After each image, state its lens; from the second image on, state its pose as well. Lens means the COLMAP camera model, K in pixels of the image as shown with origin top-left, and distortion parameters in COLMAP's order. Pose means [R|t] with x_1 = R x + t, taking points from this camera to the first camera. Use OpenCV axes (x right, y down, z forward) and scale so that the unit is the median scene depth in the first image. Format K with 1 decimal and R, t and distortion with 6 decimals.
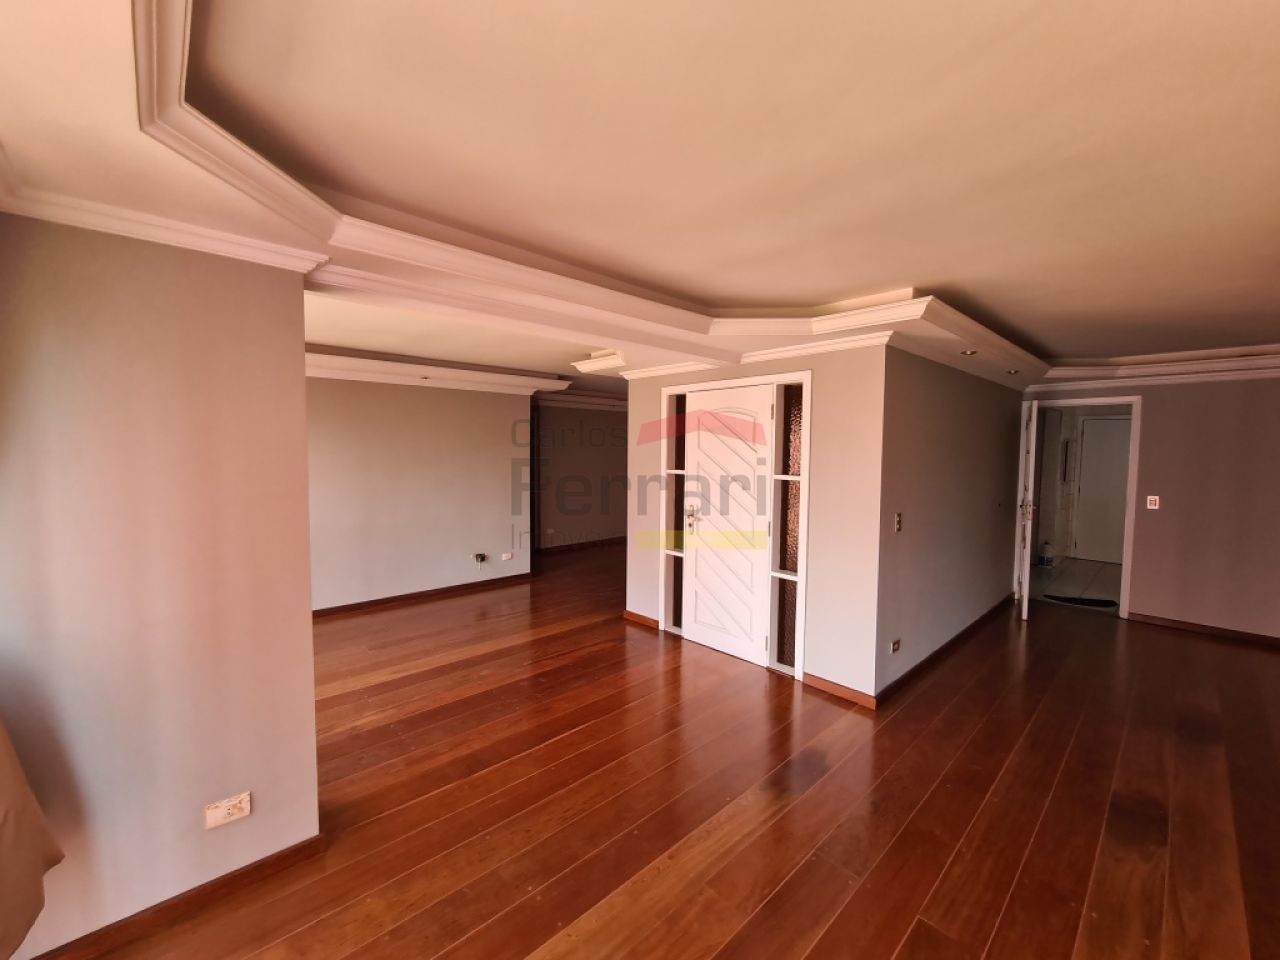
lens RADIAL K [[522.1, 0, 642.9], [0, 522.1, 477.5], [0, 0, 1]] dist [-0.002443, 0.000525]
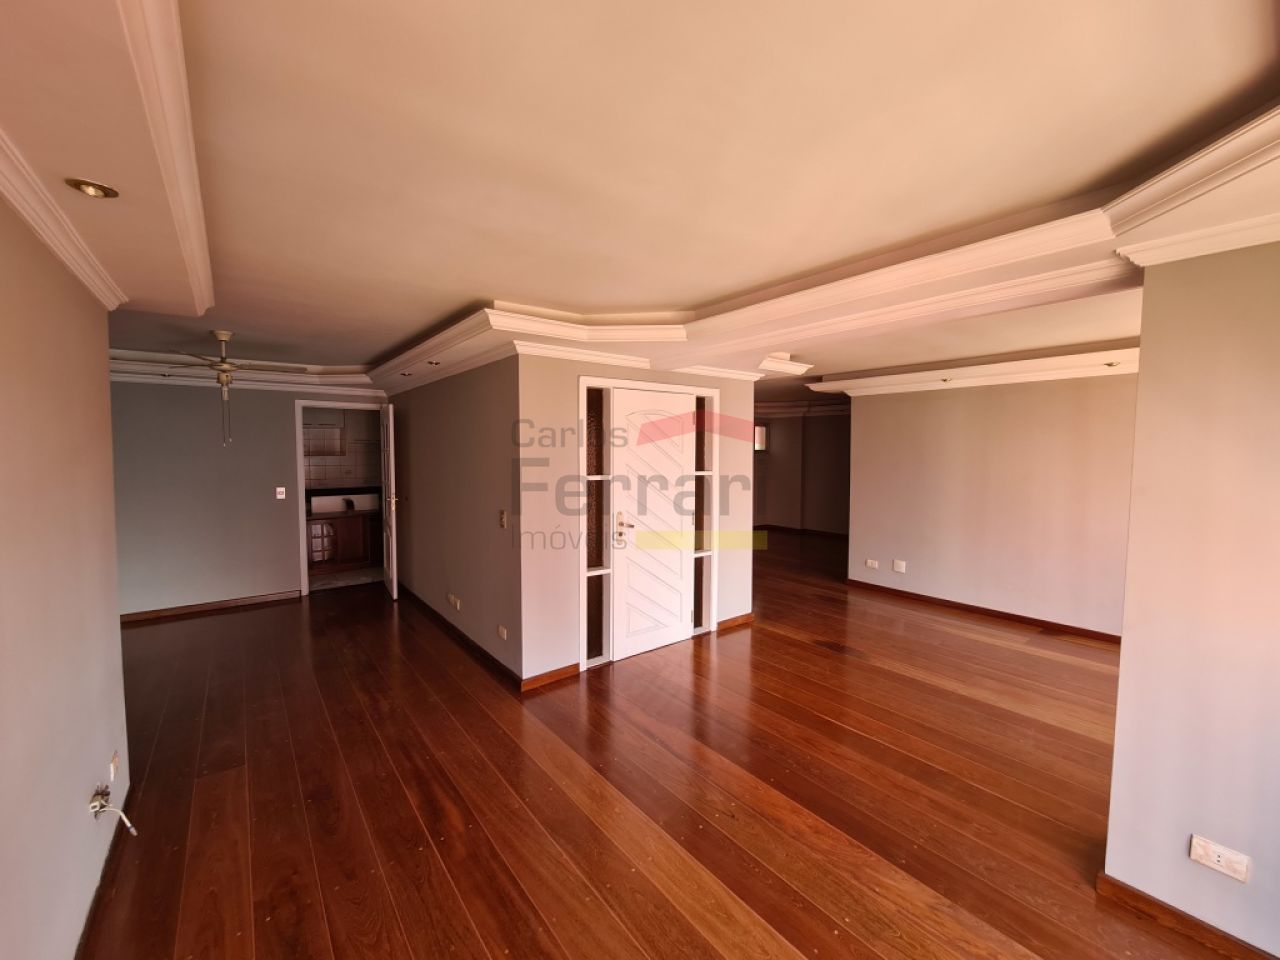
lens RADIAL K [[522.1, 0, 644.4], [0, 522.1, 477.0], [0, 0, 1]] dist [-0.002443, 0.000525]
pose [[0.089872, -0.065261, 0.993813, -0.910413], [0.055428, 0.996632, 0.060433, -0.069766], [-0.994410, 0.049654, 0.093187, 0.979661]]
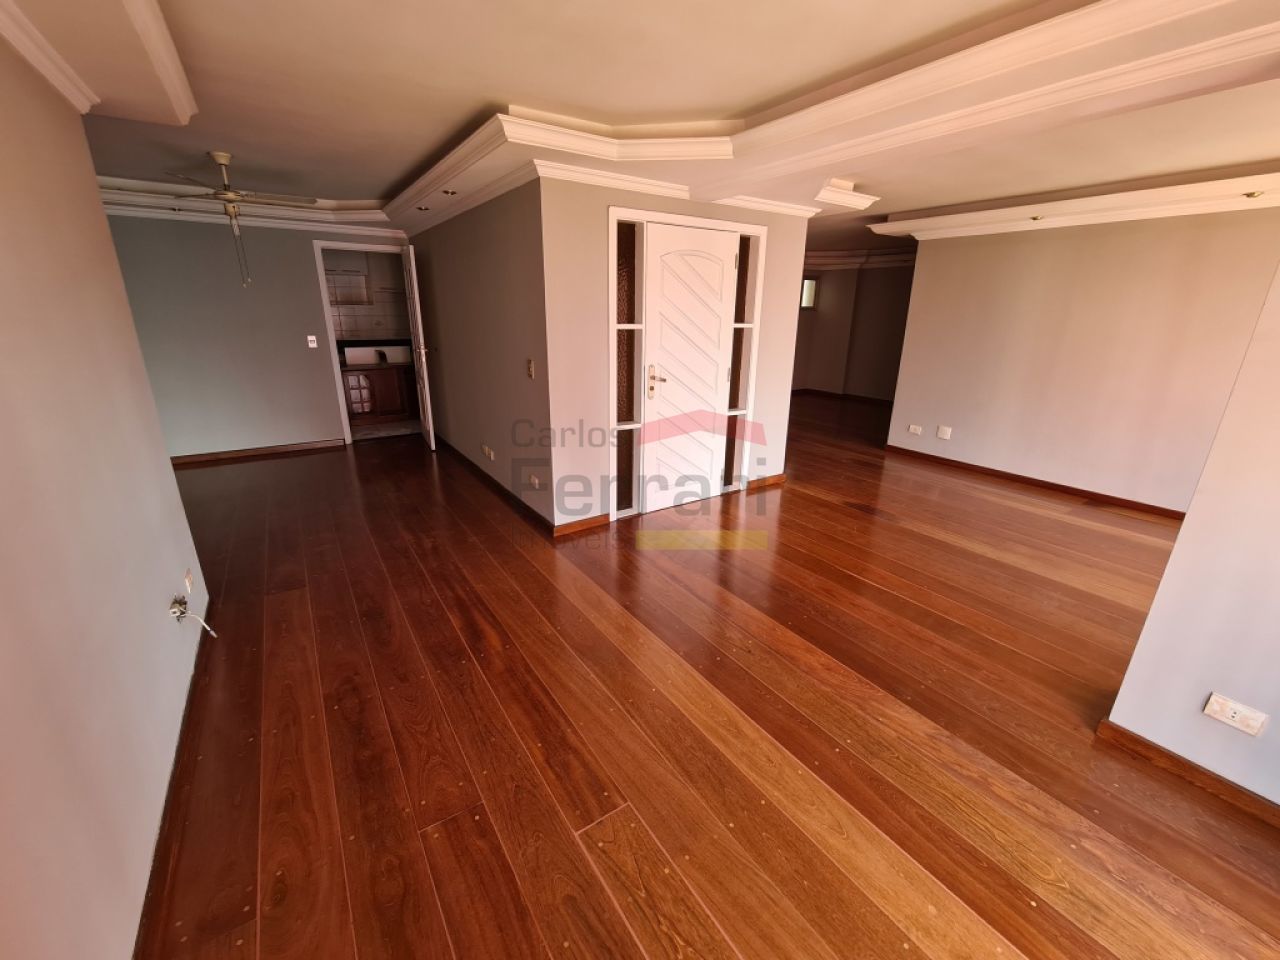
lens RADIAL K [[522.1, 0, 644.3], [0, 522.1, 477.2], [0, 0, 1]] dist [-0.002443, 0.000525]
pose [[0.160230, -0.311911, 0.936503, -0.881674], [0.042784, 0.950064, 0.309108, -0.044155], [-0.986152, -0.009461, 0.165573, 0.976852]]
